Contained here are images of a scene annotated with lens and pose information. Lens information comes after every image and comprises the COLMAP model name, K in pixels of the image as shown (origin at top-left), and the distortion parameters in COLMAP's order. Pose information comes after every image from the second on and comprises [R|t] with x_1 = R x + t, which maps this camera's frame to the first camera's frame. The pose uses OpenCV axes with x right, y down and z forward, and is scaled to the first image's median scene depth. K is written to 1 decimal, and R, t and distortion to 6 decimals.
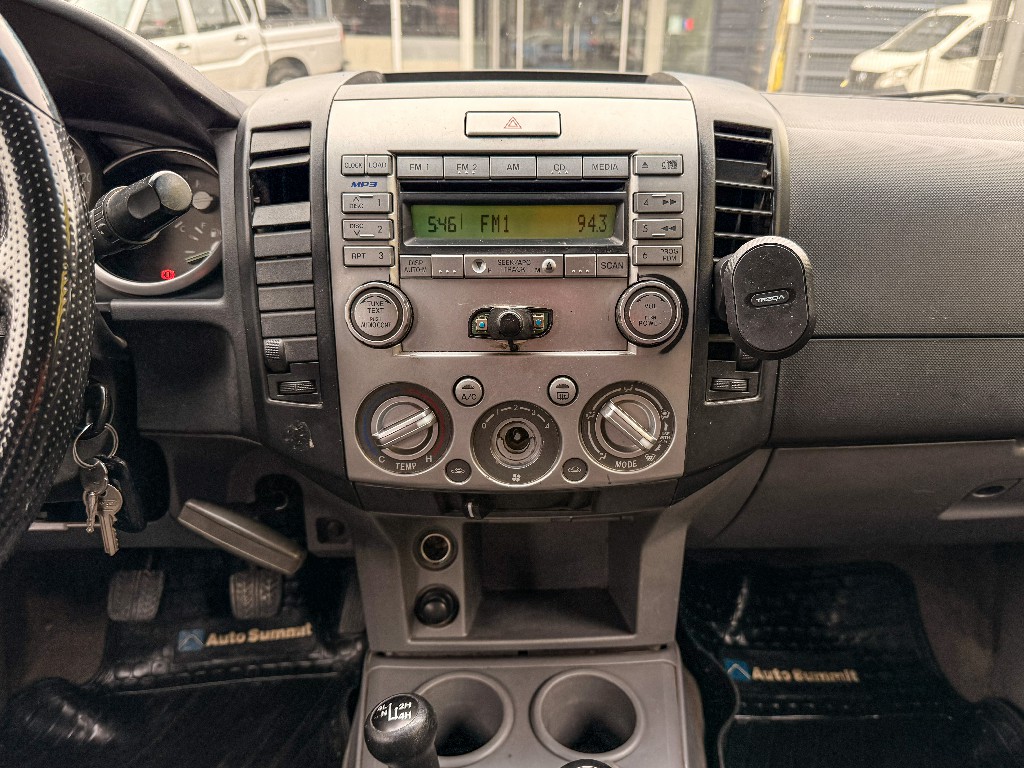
lens RADIAL K [[839.2, 0, 542.0], [0, 839.2, 412.7], [0, 0, 1]] dist [0.126459, -0.002773]
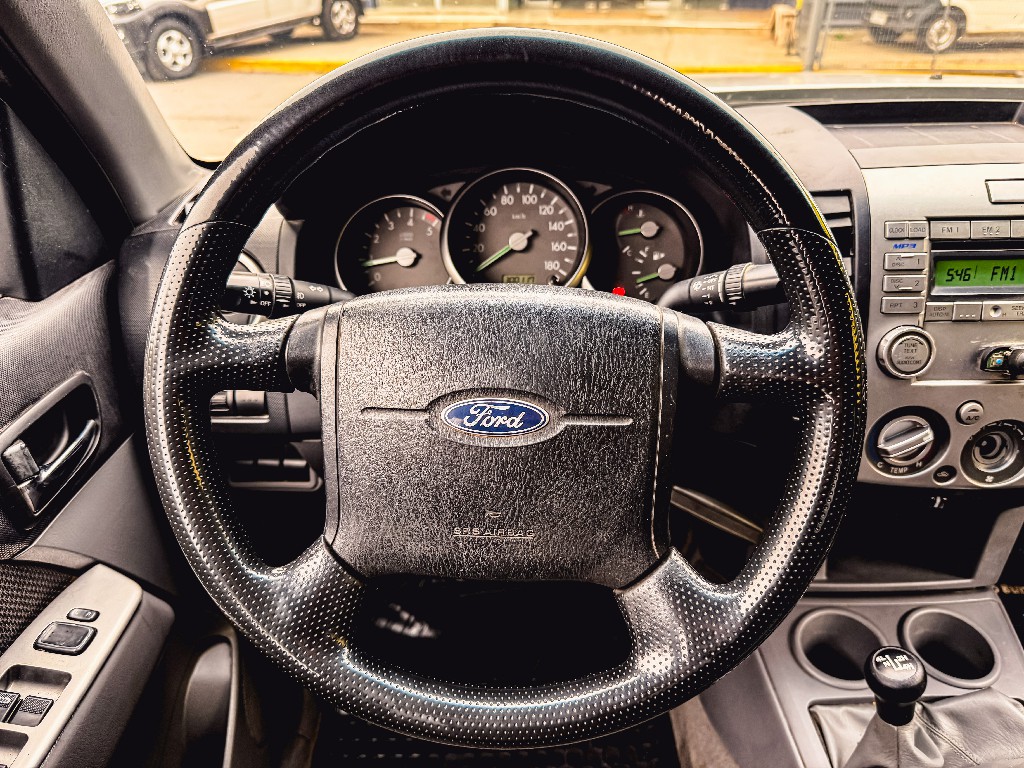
lens RADIAL K [[771.3, 0, 512.0], [0, 771.3, 384.0], [0, 0, 1]] dist [-0.008974, -0.005758]
pose [[0.997824, -0.006139, -0.065647, -0.650891], [0.012758, 0.994815, 0.100894, -0.180560], [0.064687, -0.101512, 0.992729, -0.122960]]
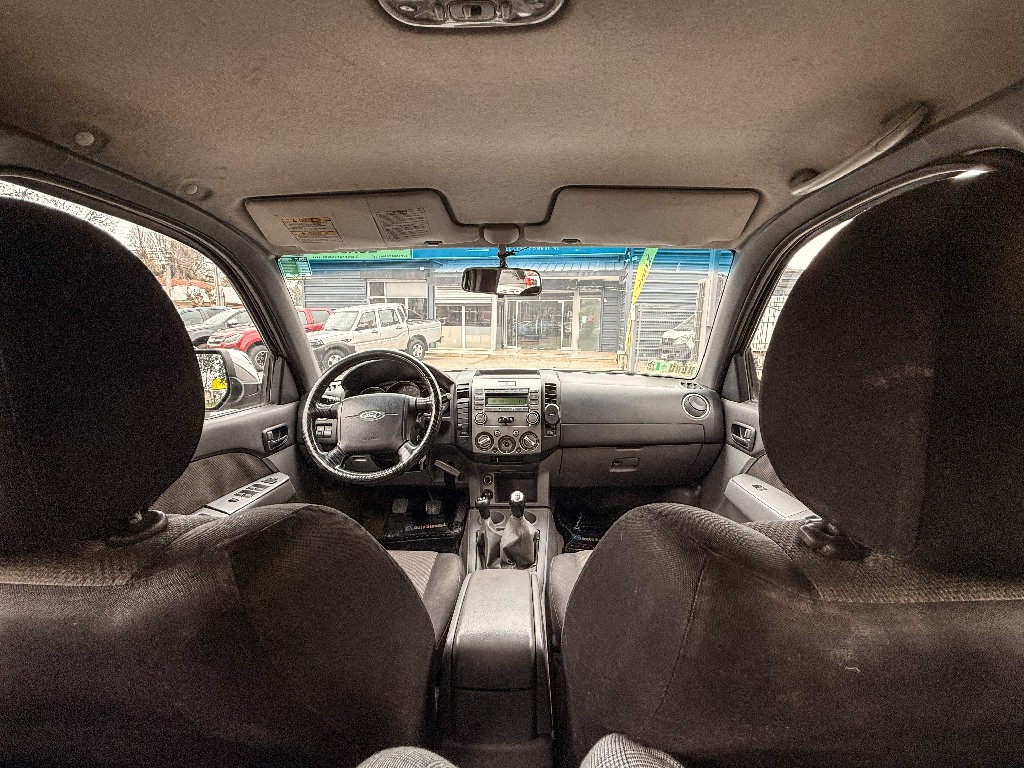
lens RADIAL K [[428.7, 0, 512.0], [0, 428.7, 384.0], [0, 0, 1]] dist [0.001423, 0.000196]
pose [[0.999317, -0.002340, -0.036892, 0.095191], [-0.007294, 0.965898, -0.258822, 0.349230], [0.036240, 0.258914, 0.965220, -1.547461]]
